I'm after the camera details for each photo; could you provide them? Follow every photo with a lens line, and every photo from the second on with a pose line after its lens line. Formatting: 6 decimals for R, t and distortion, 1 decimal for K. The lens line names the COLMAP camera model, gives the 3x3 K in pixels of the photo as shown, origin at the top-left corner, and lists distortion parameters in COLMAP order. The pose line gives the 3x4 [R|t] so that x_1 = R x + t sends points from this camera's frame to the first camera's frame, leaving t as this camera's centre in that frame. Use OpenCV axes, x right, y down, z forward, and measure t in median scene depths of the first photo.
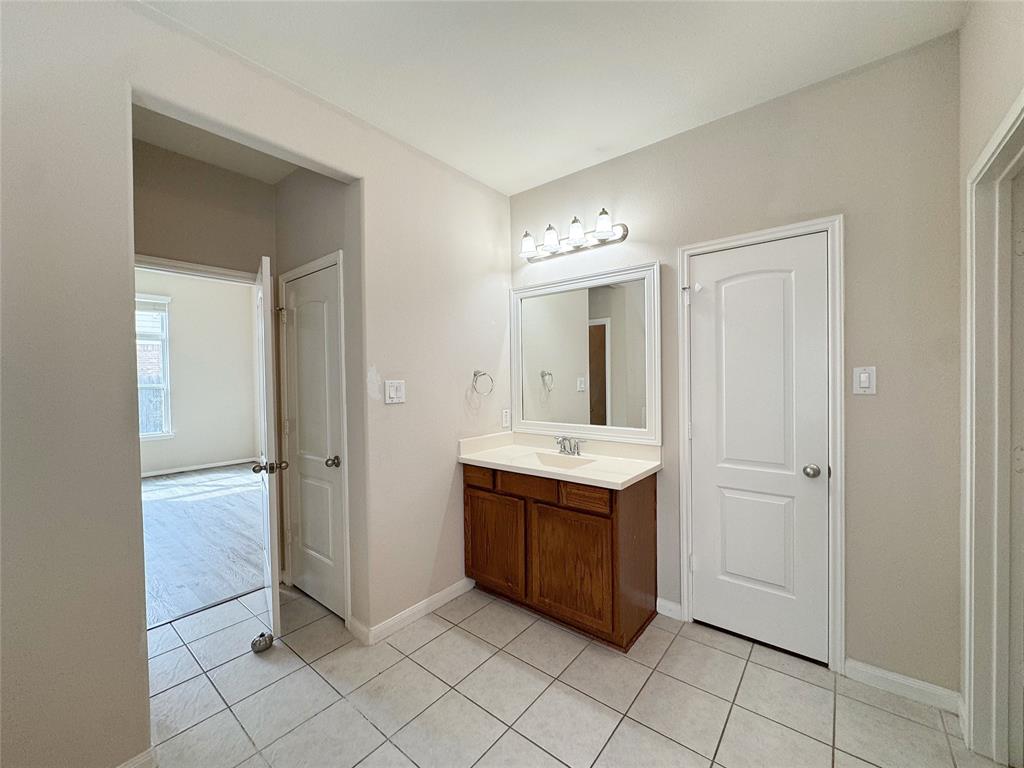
lens RADIAL K [[408.8, 0, 515.9], [0, 408.8, 381.1], [0, 0, 1]] dist [-0.005476, 0.001007]
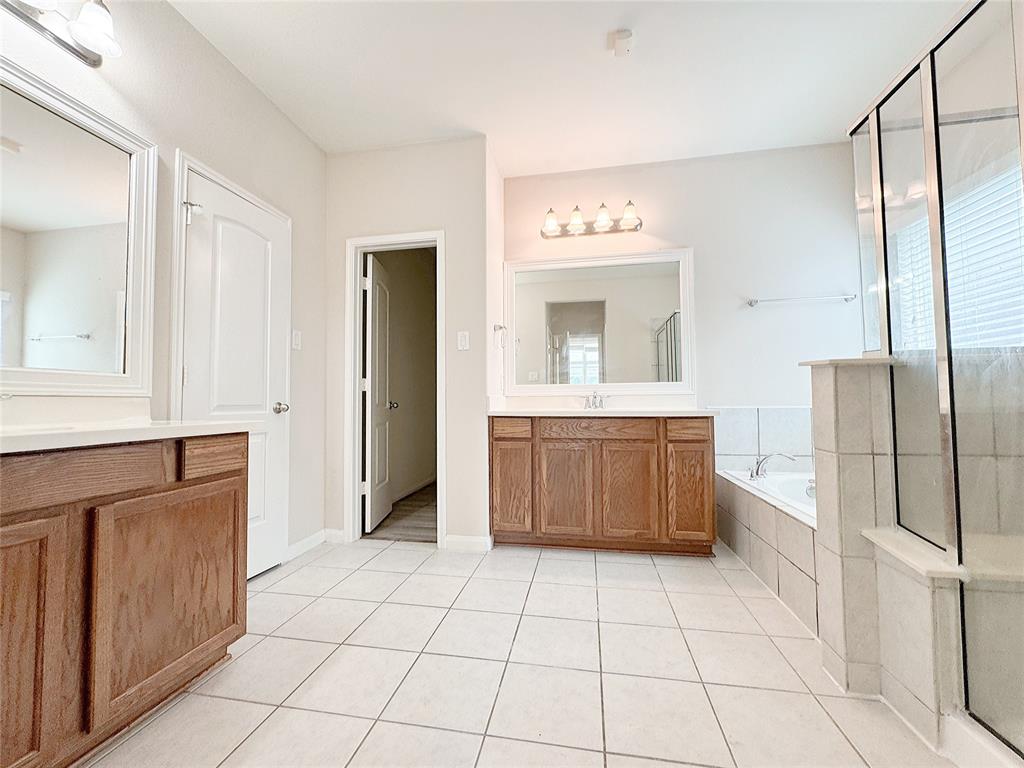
lens RADIAL K [[408.8, 0, 512.3], [0, 408.8, 386.1], [0, 0, 1]] dist [-0.005476, 0.001007]
pose [[-0.464757, 0.055285, 0.883711, -0.618095], [0.031794, 0.998447, -0.045742, 0.206381], [-0.884867, 0.006838, -0.465793, 0.836999]]
